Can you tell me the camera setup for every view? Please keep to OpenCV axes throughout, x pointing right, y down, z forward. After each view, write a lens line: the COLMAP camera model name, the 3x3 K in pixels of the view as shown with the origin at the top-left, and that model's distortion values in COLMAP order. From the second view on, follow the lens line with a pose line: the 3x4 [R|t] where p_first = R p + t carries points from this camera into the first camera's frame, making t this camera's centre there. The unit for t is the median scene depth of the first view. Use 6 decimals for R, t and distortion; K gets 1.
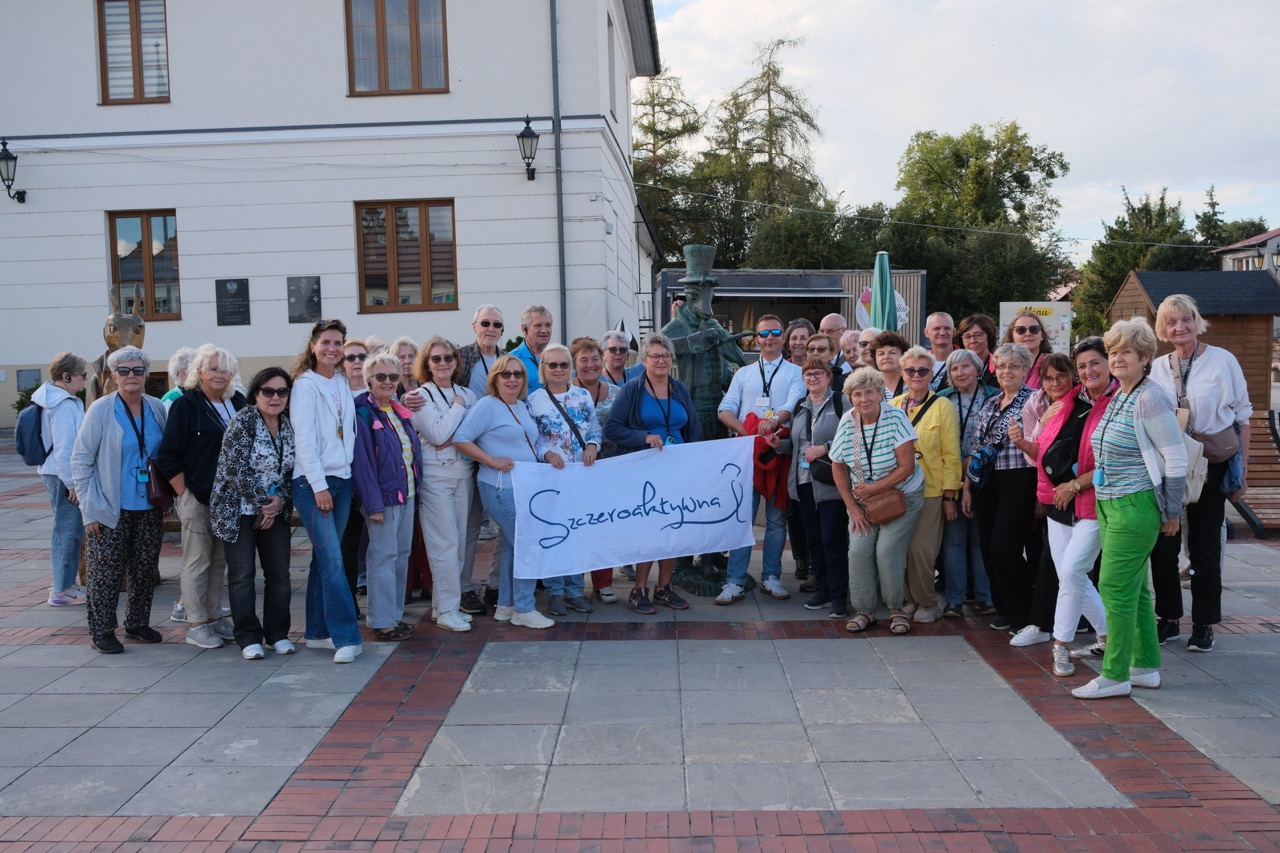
lens RADIAL K [[1341.0, 0, 640.0], [0, 1341.0, 426.5], [0, 0, 1]] dist [0.001020, 0.065903]
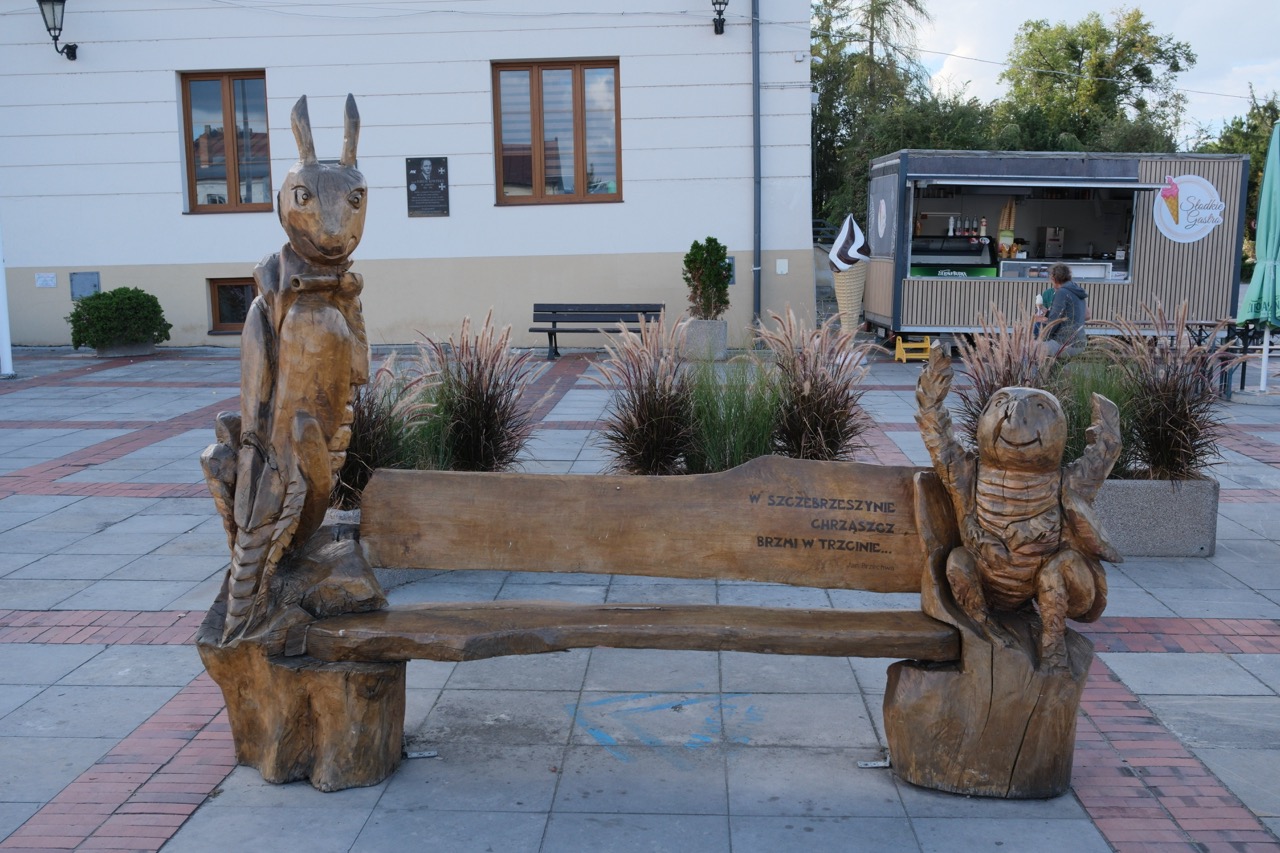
lens RADIAL K [[1341.0, 0, 640.0], [0, 1341.0, 426.5], [0, 0, 1]] dist [0.001020, 0.065903]
pose [[0.999440, 0.014821, -0.029986, -0.085325], [-0.012705, 0.997497, 0.069554, -0.009220], [0.030942, -0.069134, 0.997127, 0.178152]]
